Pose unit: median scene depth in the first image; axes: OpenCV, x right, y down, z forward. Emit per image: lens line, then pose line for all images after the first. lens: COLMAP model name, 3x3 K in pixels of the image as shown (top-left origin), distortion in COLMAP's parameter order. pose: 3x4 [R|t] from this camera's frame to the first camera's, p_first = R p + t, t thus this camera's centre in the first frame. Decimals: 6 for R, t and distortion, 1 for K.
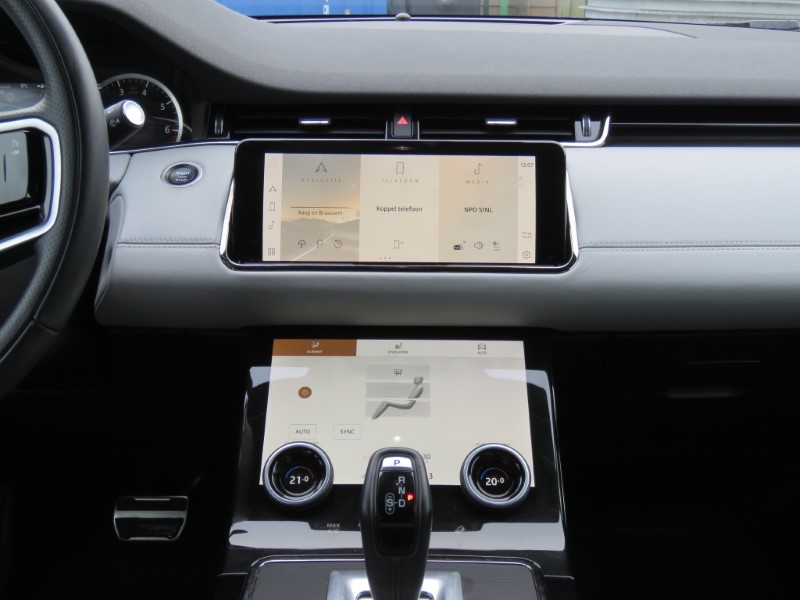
lens RADIAL K [[904.2, 0, 402.0], [0, 904.2, 302.0], [0, 0, 1]] dist [-0.003049, 0.000000]
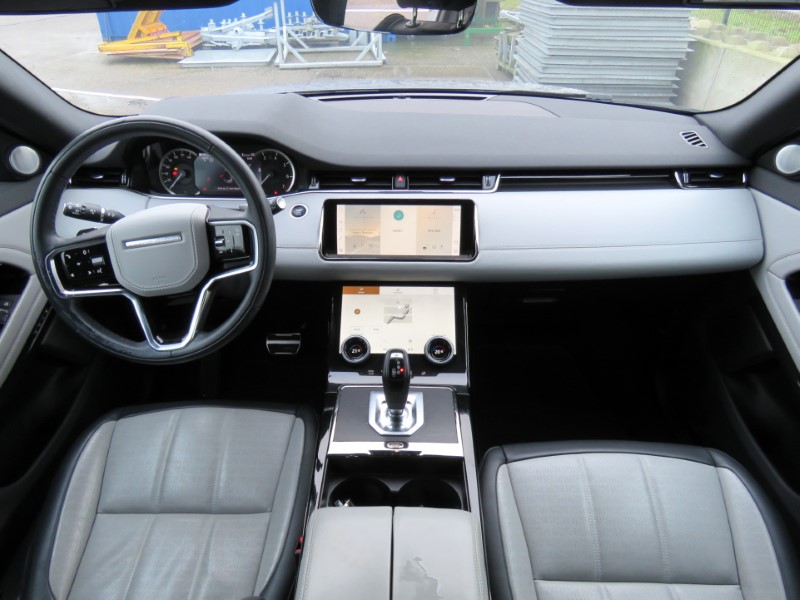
lens RADIAL K [[526.9, 0, 384.6], [0, 526.9, 294.7], [0, 0, 1]] dist [-0.005690, -0.003751]
pose [[0.999305, 0.001391, -0.037254, 0.011352], [0.006878, 0.975265, 0.220931, -0.234686], [0.036640, -0.221034, 0.974578, -0.287188]]
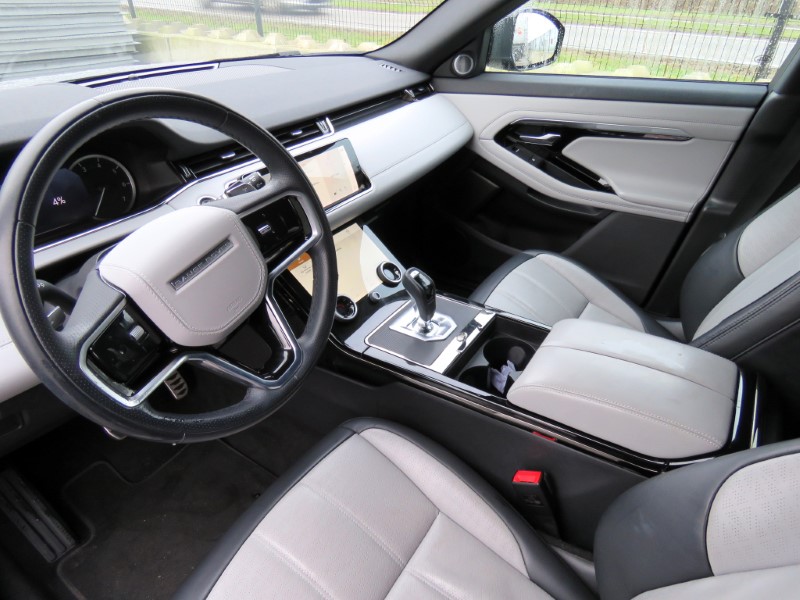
lens RADIAL K [[502.5, 0, 396.8], [0, 502.5, 298.2], [0, 0, 1]] dist [-0.018542, 0.003273]
pose [[0.552485, -0.461127, 0.694350, -0.855580], [0.271390, 0.887156, 0.373231, -0.258107], [-0.788104, -0.017765, 0.615286, 0.091653]]
